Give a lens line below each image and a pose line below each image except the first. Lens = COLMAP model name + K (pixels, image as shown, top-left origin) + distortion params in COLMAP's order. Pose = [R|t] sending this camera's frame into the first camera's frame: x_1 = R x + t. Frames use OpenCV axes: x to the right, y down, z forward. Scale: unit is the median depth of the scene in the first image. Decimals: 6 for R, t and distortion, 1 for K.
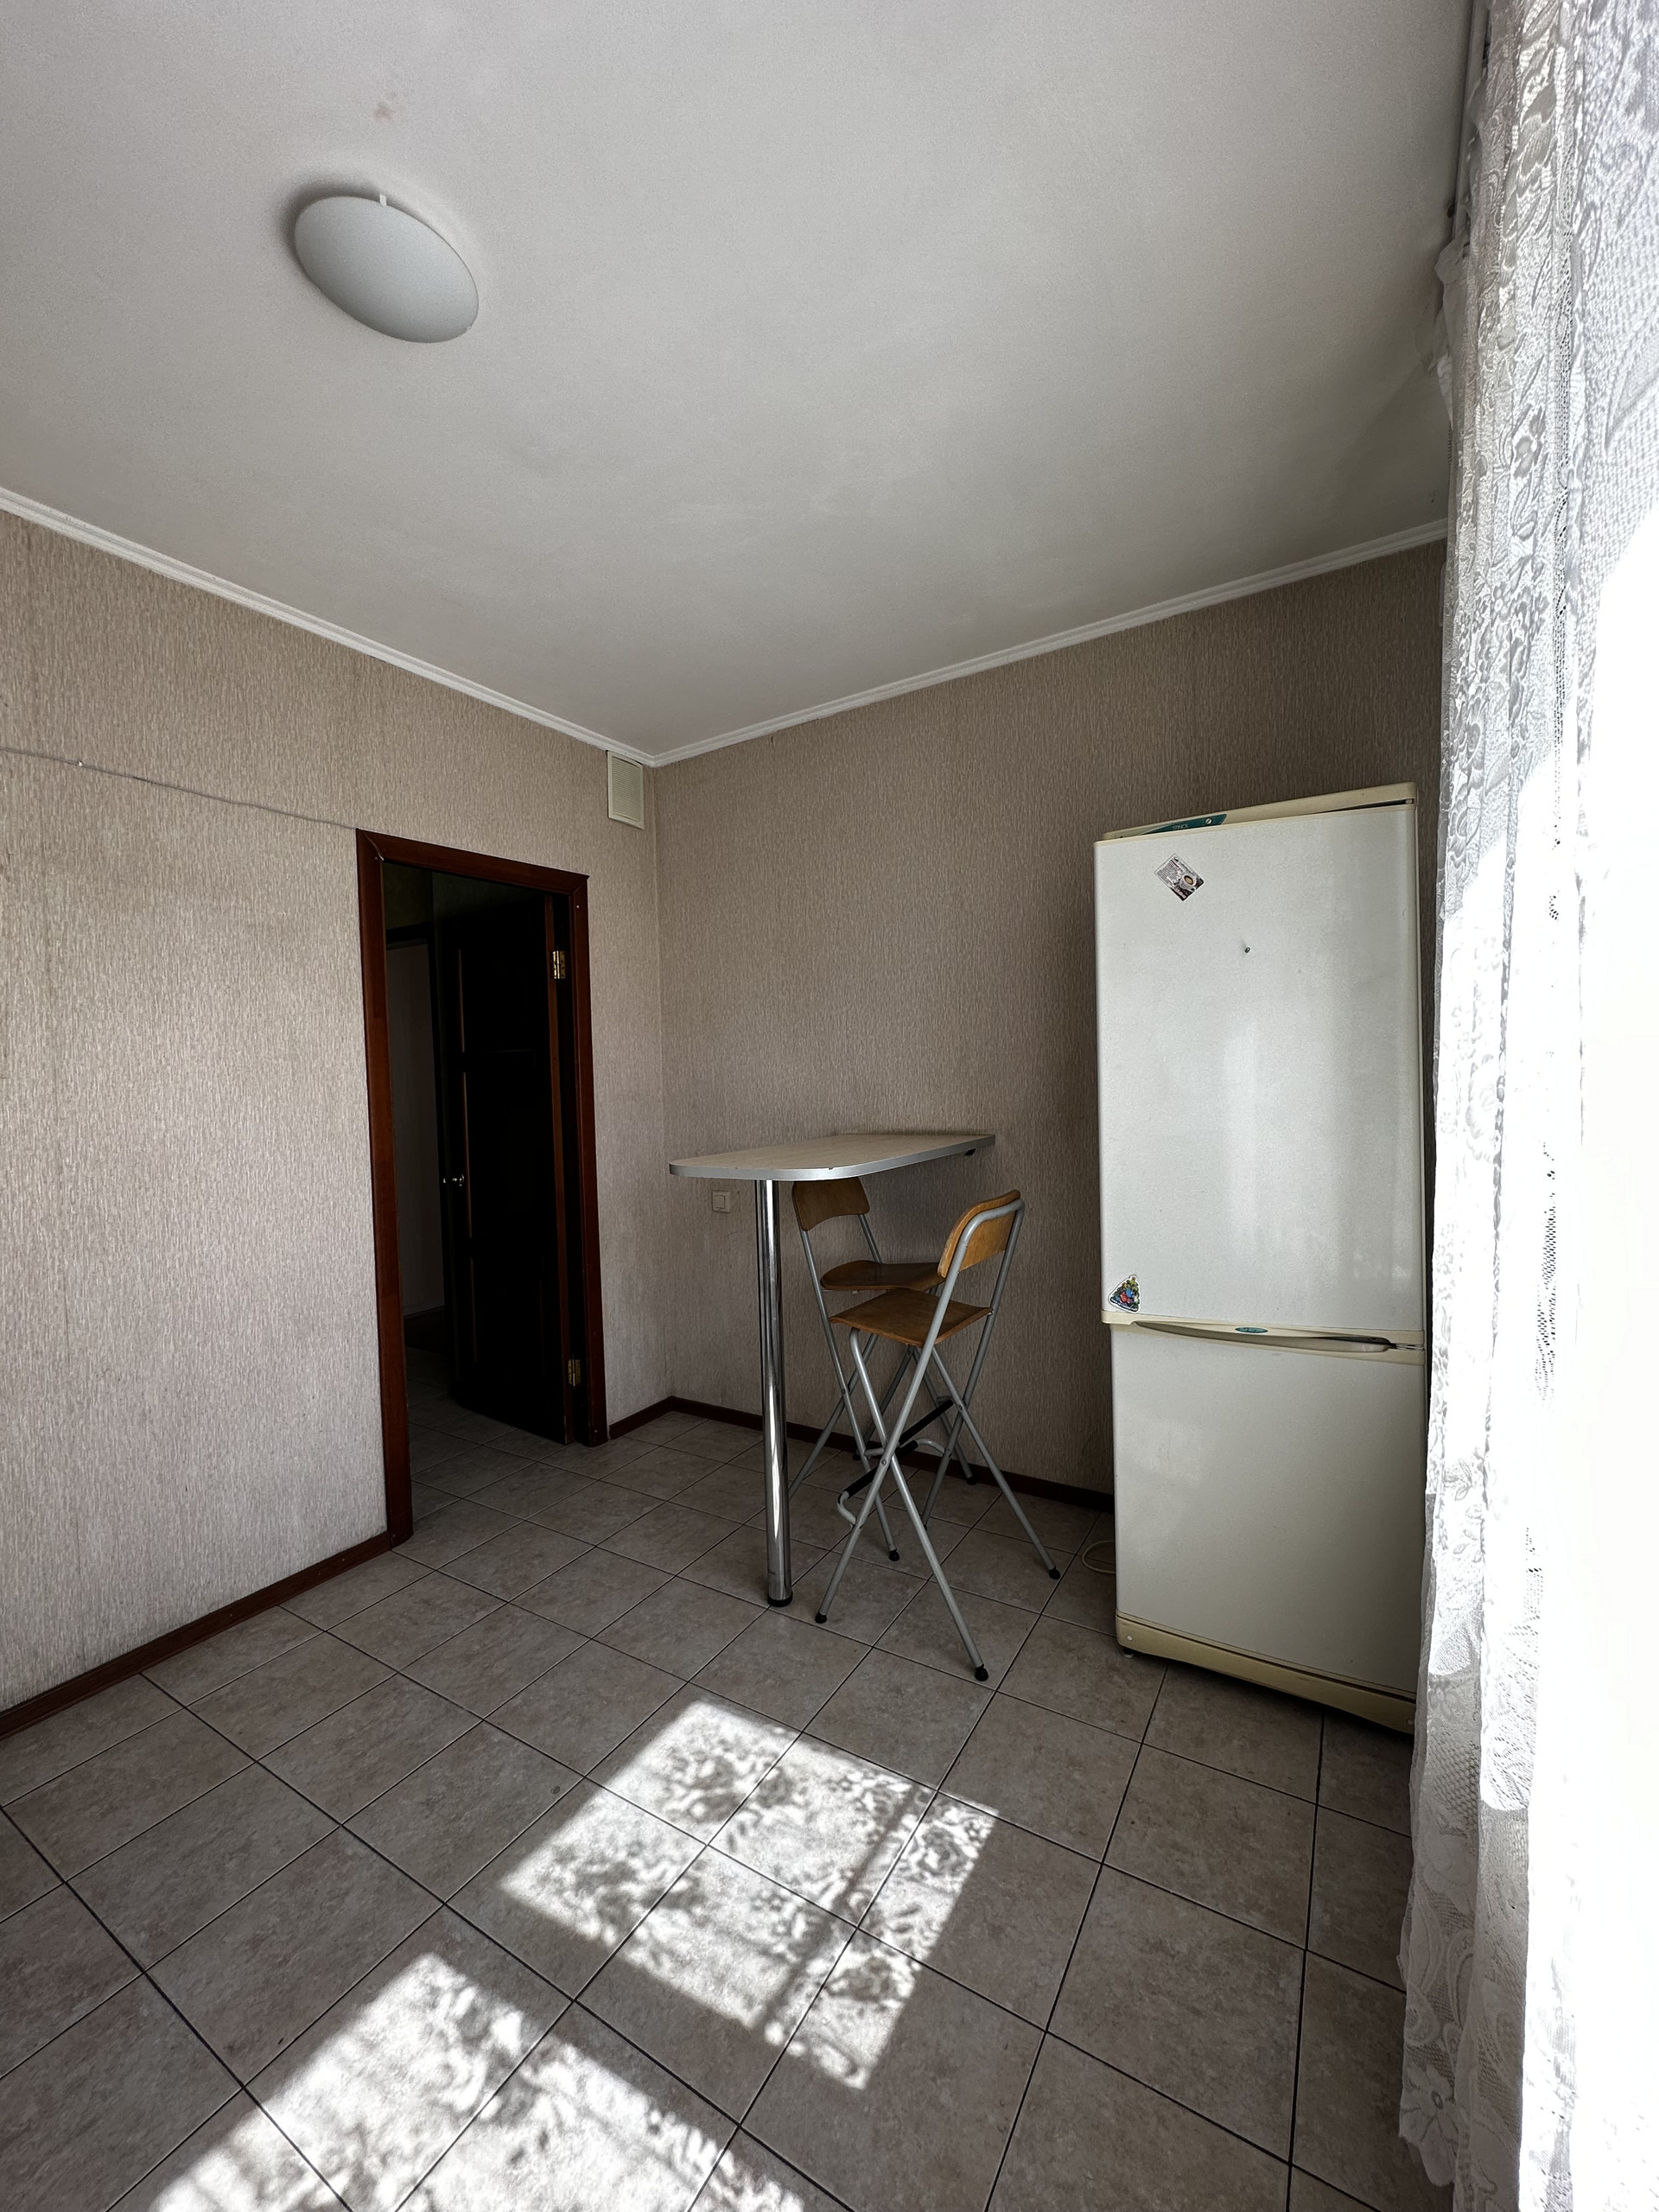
lens RADIAL K [[881.2, 0, 837.7], [0, 881.2, 1121.1], [0, 0, 1]] dist [-0.002366, 0.000137]
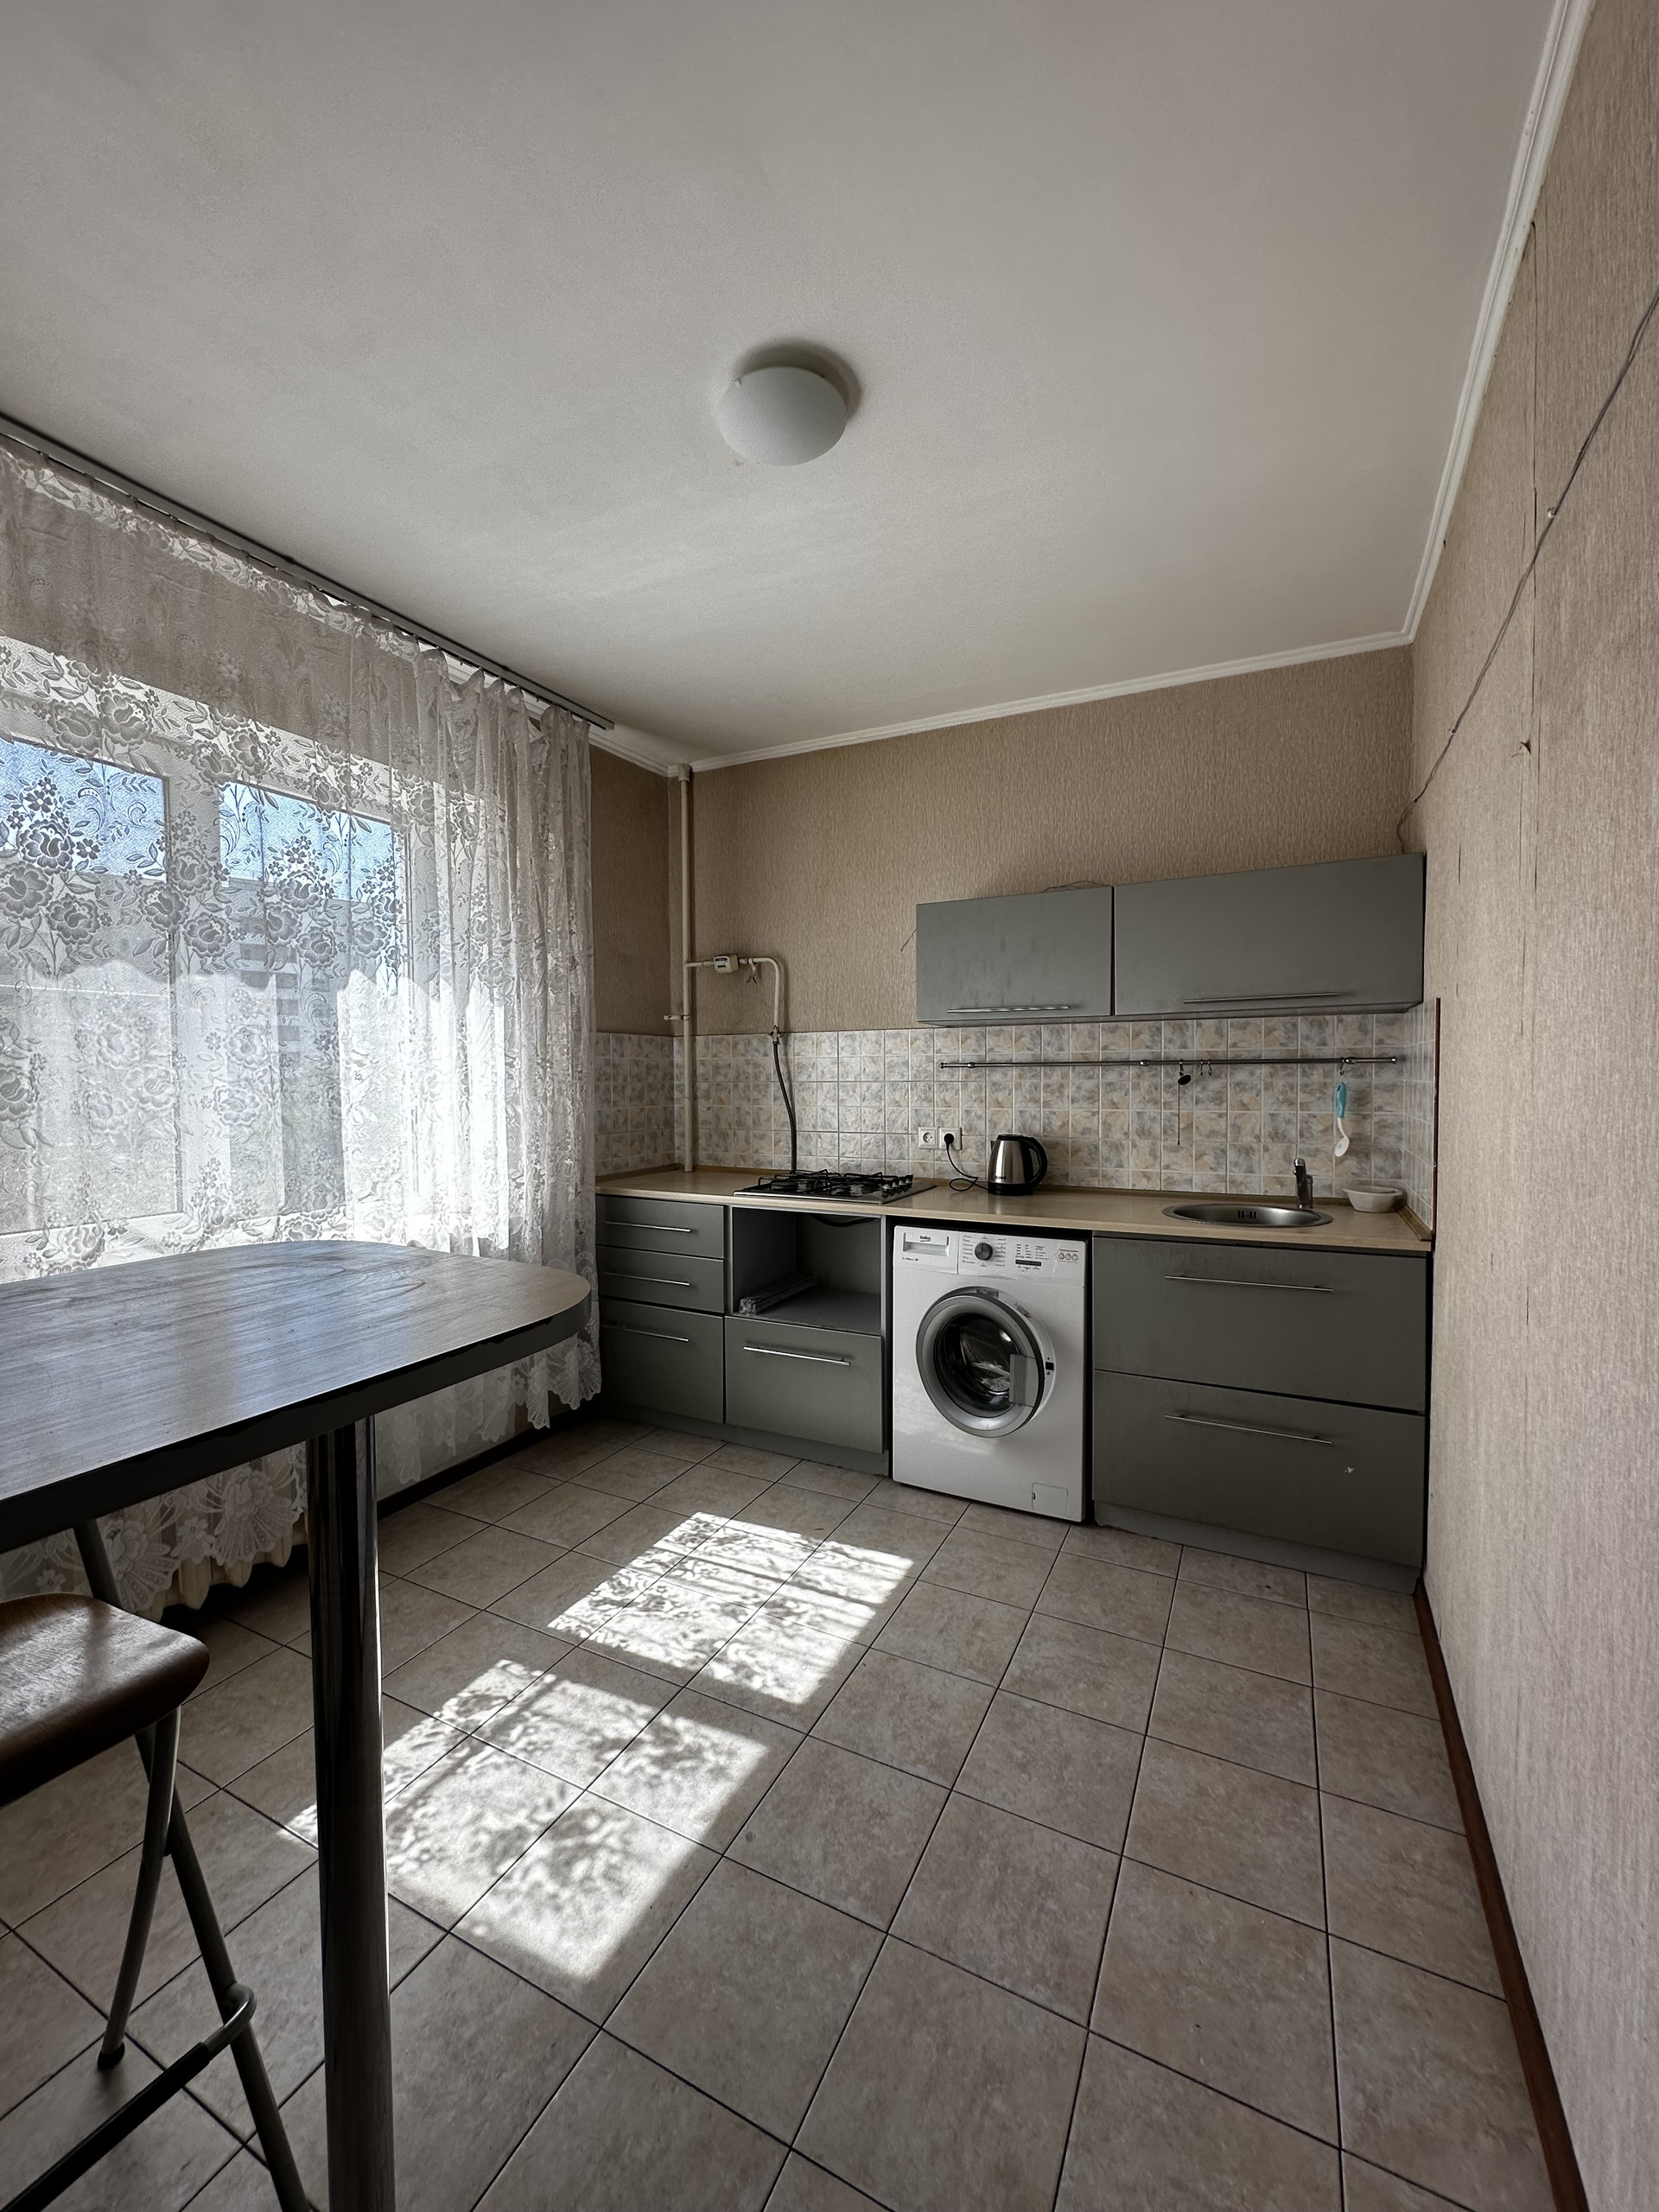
lens RADIAL K [[881.2, 0, 830.5], [0, 881.2, 1116.6], [0, 0, 1]] dist [-0.002366, 0.000137]
pose [[-0.996861, 0.031226, -0.072757, -0.401471], [0.023166, 0.993760, 0.109109, -0.091365], [0.075711, 0.107081, -0.991363, 2.043258]]
